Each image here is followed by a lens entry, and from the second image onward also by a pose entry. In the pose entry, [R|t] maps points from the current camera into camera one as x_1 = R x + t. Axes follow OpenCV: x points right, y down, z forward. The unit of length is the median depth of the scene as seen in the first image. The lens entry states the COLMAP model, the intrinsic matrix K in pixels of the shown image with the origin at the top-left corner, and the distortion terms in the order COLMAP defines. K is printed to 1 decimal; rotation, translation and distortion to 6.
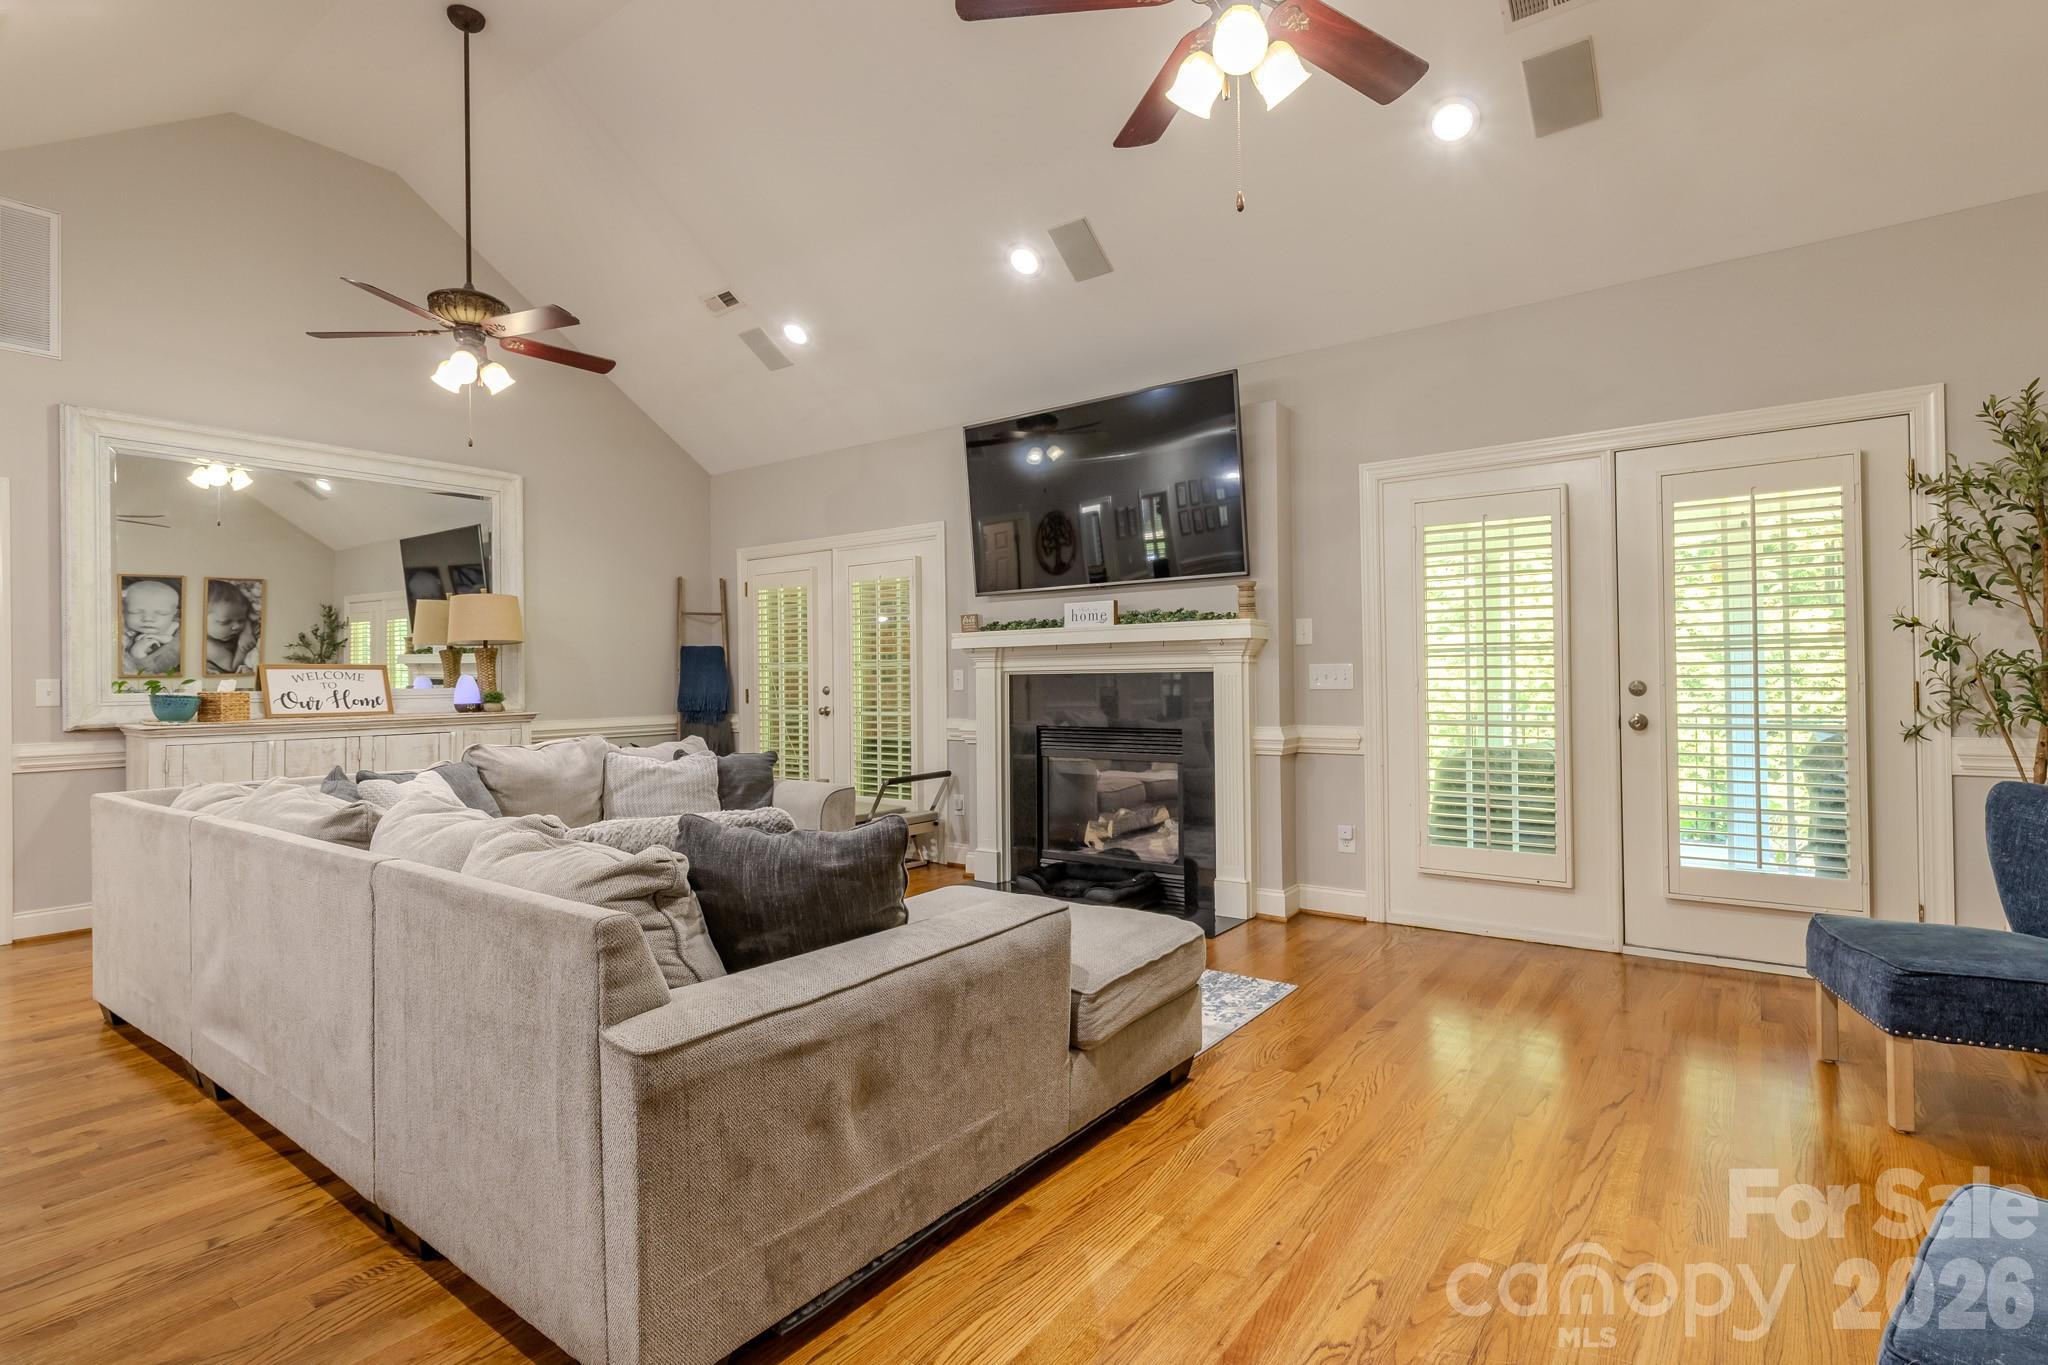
lens RADIAL K [[989.2, 0, 1023.2], [0, 989.2, 683.6], [0, 0, 1]] dist [0.004238, -0.001099]
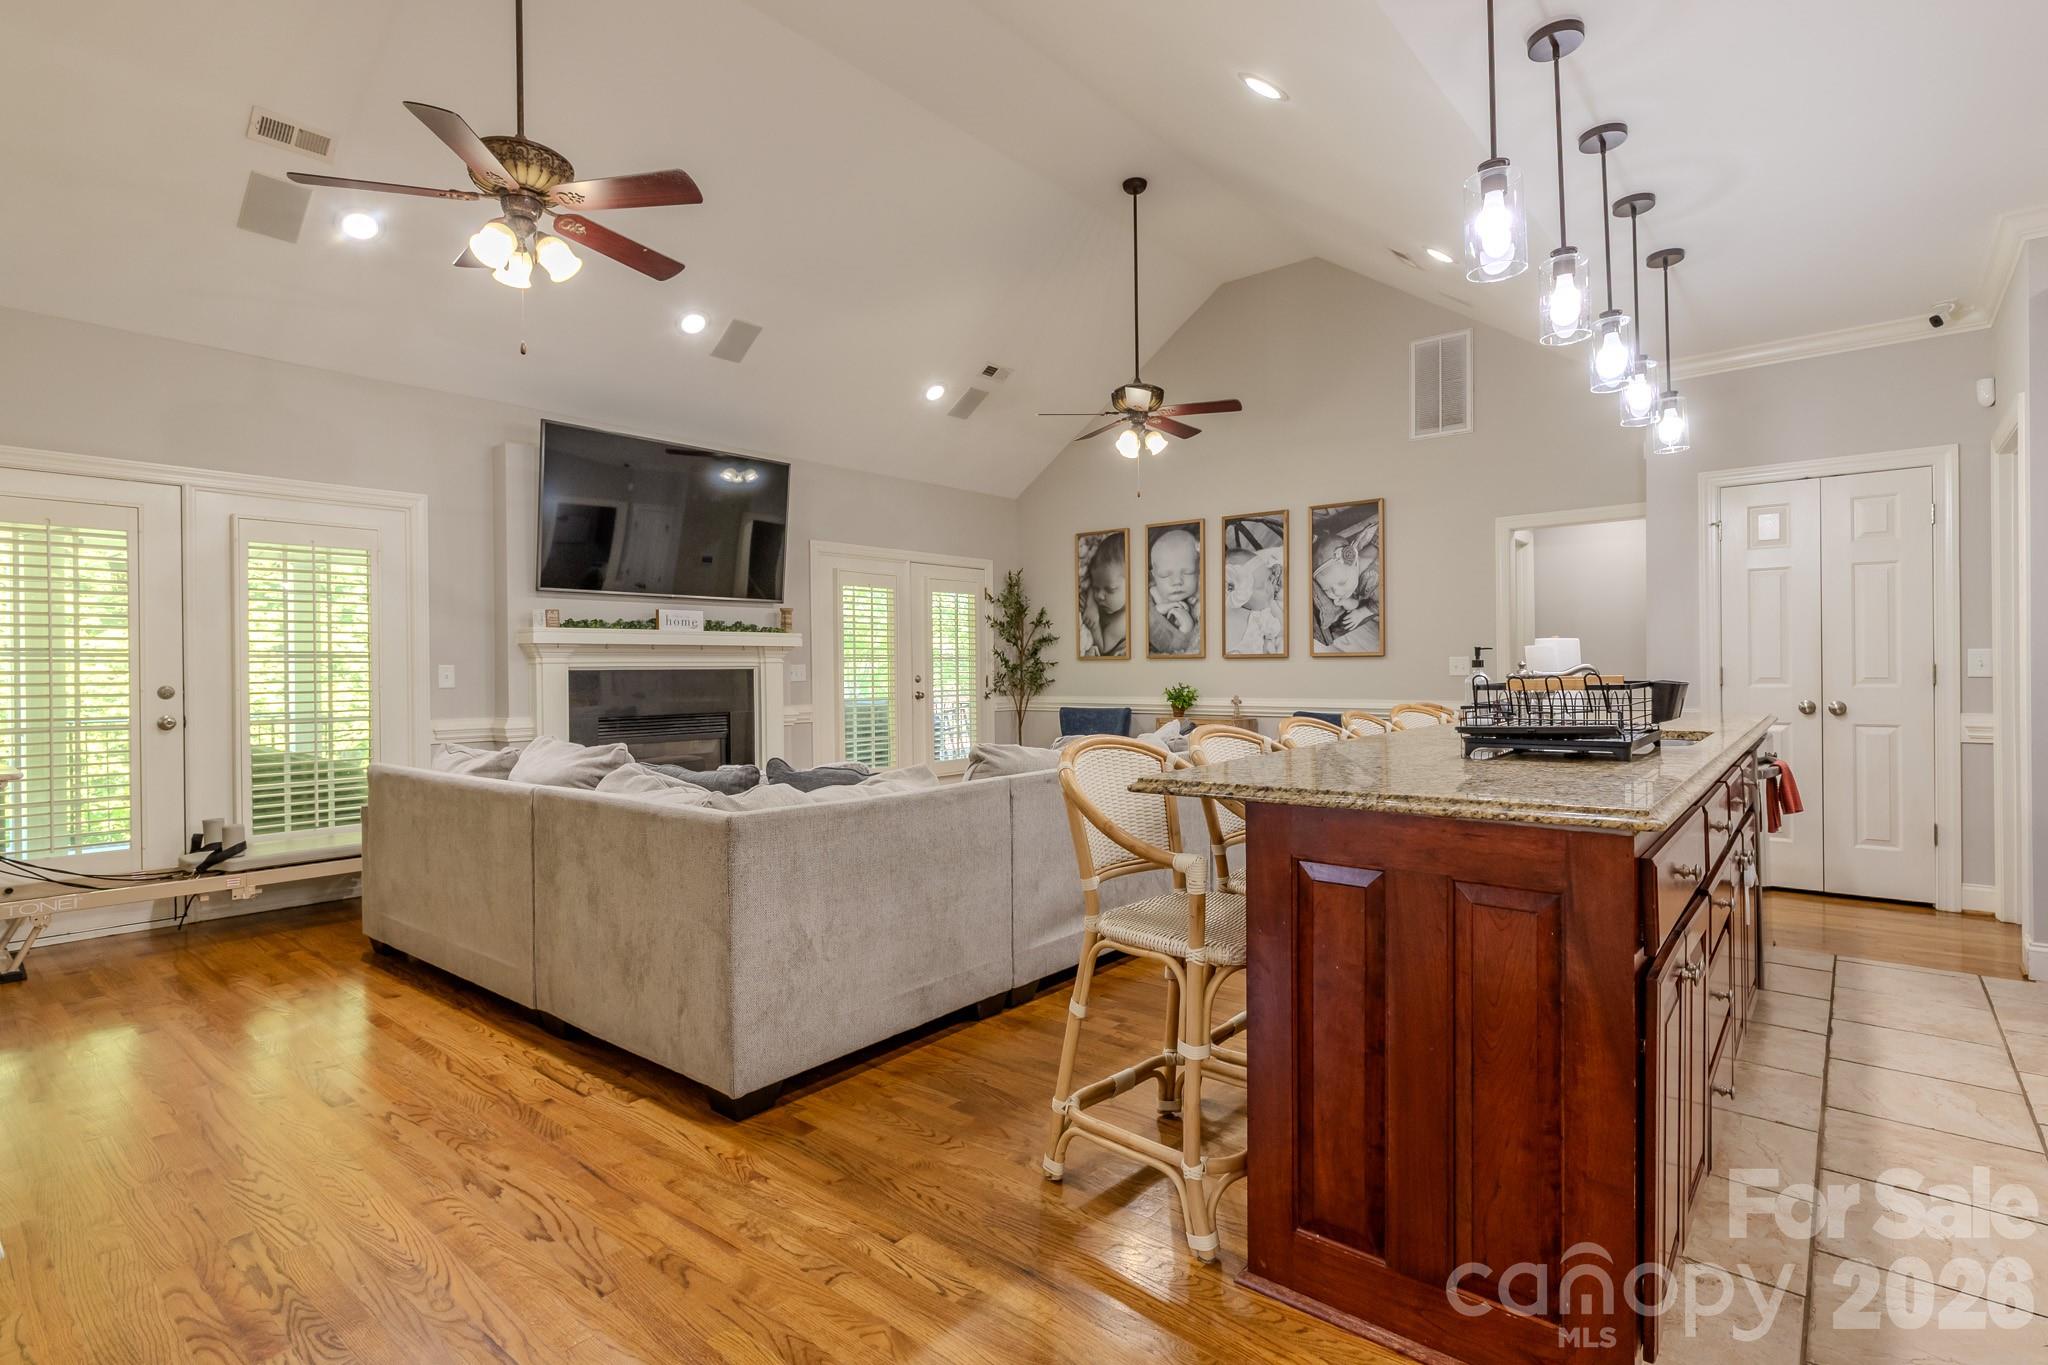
lens RADIAL K [[989.2, 0, 1034.6], [0, 989.2, 671.1], [0, 0, 1]] dist [0.004238, -0.001099]
pose [[0.059495, 0.004448, 0.998219, -1.141478], [0.007229, 0.999962, -0.004887, 0.000355], [-0.998202, 0.007507, 0.059461, 0.510286]]
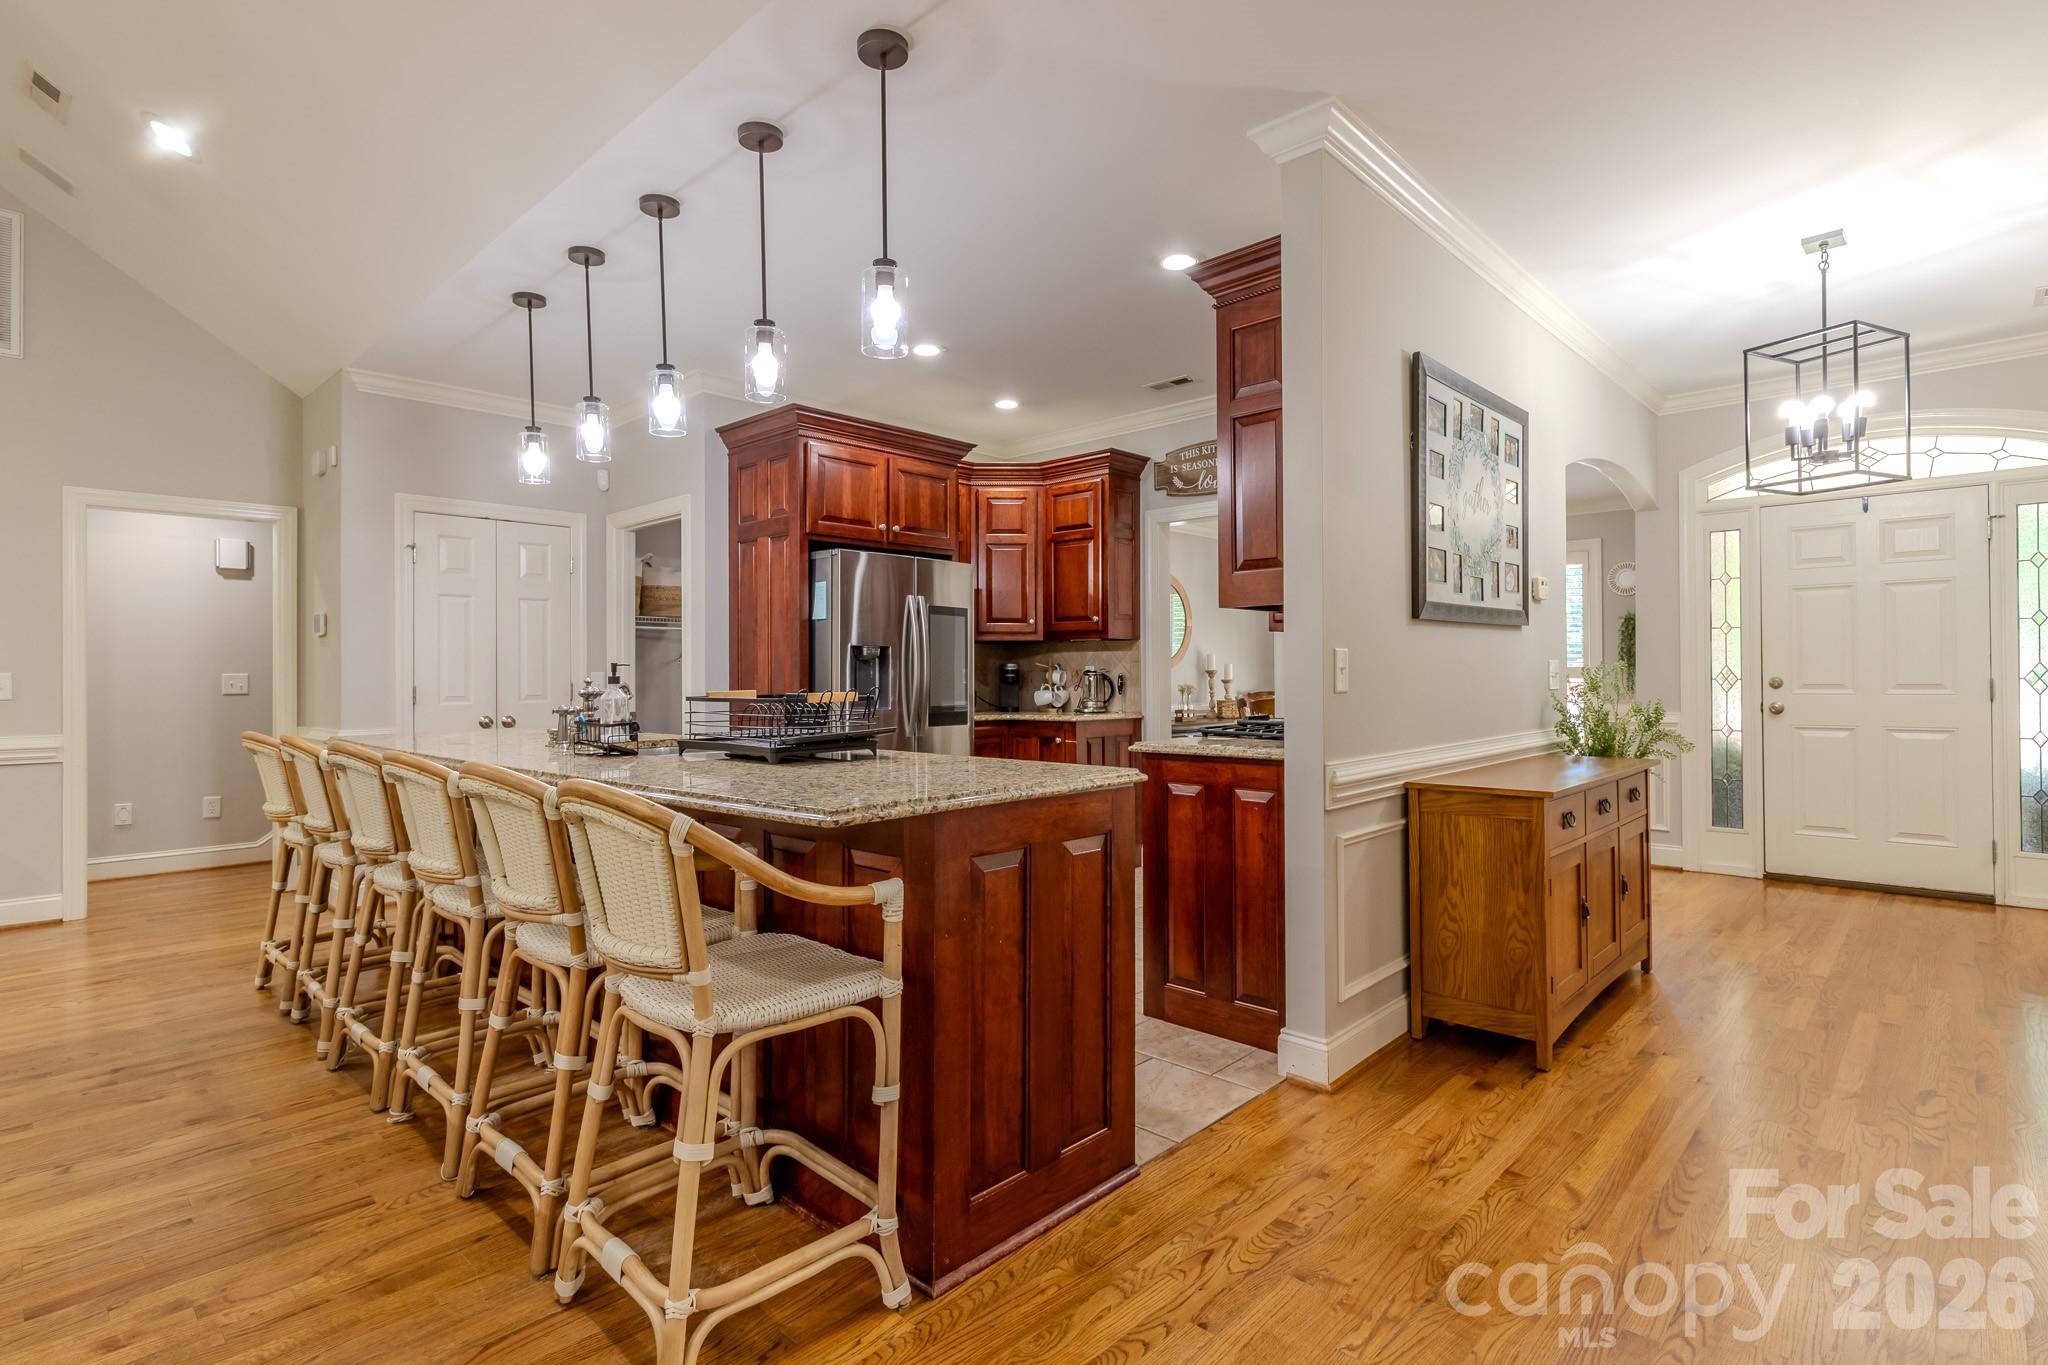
lens RADIAL K [[989.2, 0, 1025.3], [0, 989.2, 674.2], [0, 0, 1]] dist [0.004238, -0.001099]
pose [[-0.988083, 0.009167, 0.153651, -0.971326], [0.007944, 0.999932, -0.008567, -0.000900], [-0.153720, -0.007244, -0.988088, 0.697829]]
